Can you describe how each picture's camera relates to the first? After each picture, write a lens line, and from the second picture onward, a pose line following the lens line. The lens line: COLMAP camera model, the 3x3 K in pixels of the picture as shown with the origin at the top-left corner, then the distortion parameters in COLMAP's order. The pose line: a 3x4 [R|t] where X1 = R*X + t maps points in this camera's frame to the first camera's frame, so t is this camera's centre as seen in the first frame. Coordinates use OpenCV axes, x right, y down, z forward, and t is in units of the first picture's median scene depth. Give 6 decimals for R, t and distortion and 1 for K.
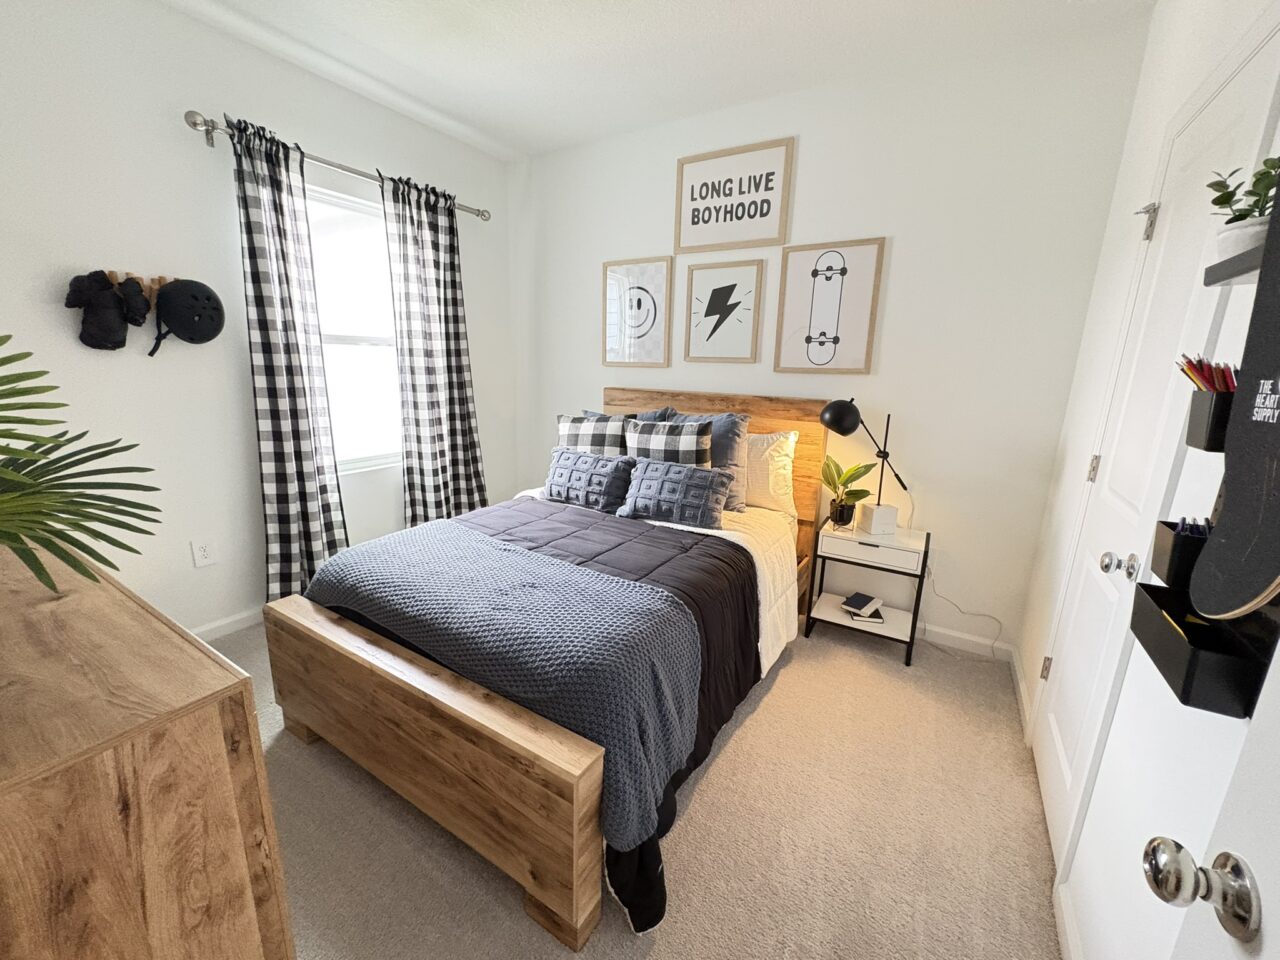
lens RADIAL K [[509.1, 0, 640.7], [0, 509.1, 479.8], [0, 0, 1]] dist [0.011799, 0.000437]
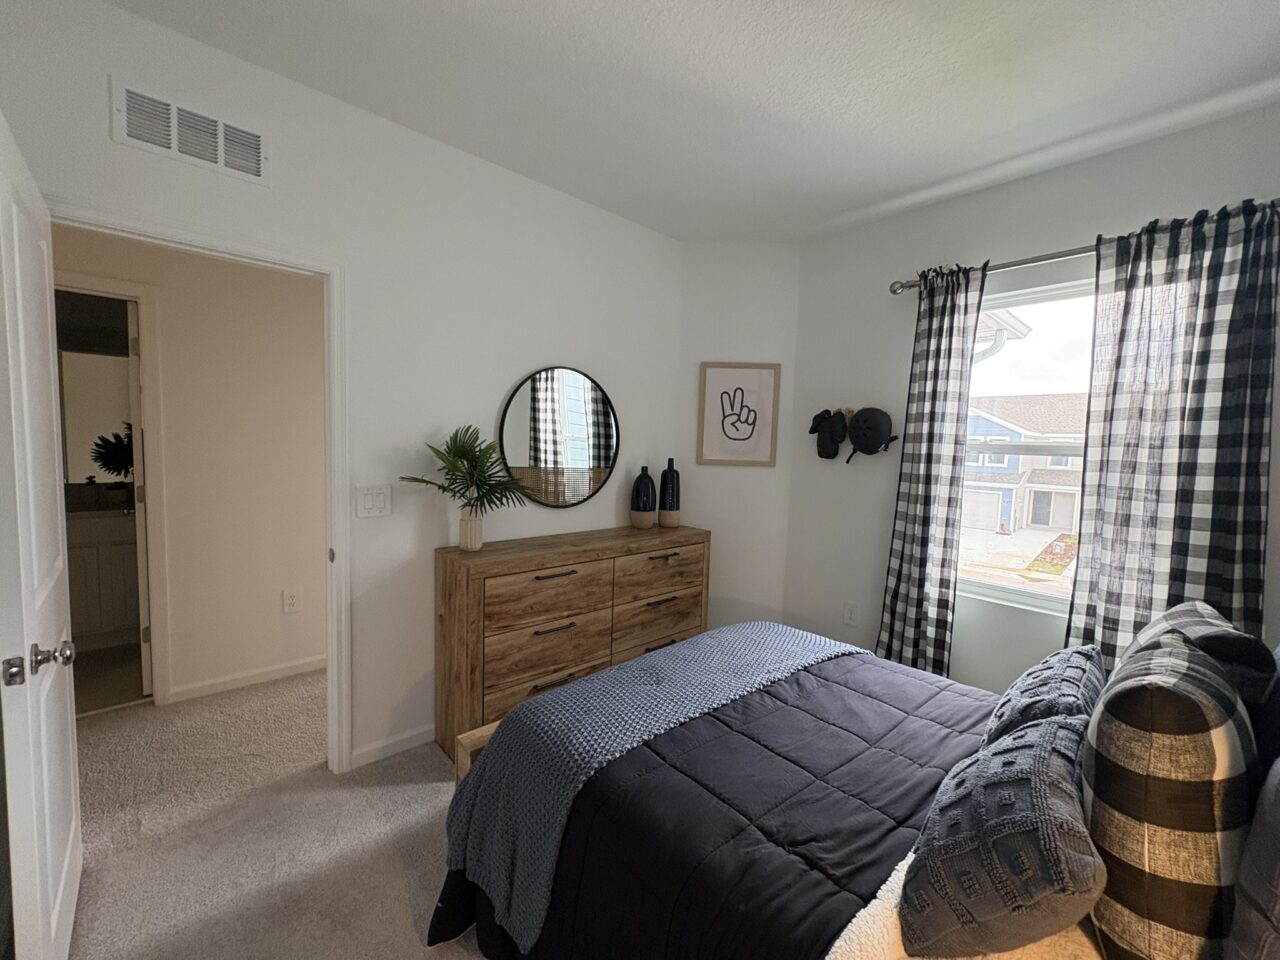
lens RADIAL K [[509.1, 0, 641.5], [0, 509.1, 480.5], [0, 0, 1]] dist [0.011799, 0.000437]
pose [[-0.244687, 0.043025, -0.968647, 0.489430], [-0.249868, 0.962475, 0.105870, -0.183939], [0.936853, 0.267939, -0.224754, 0.724043]]
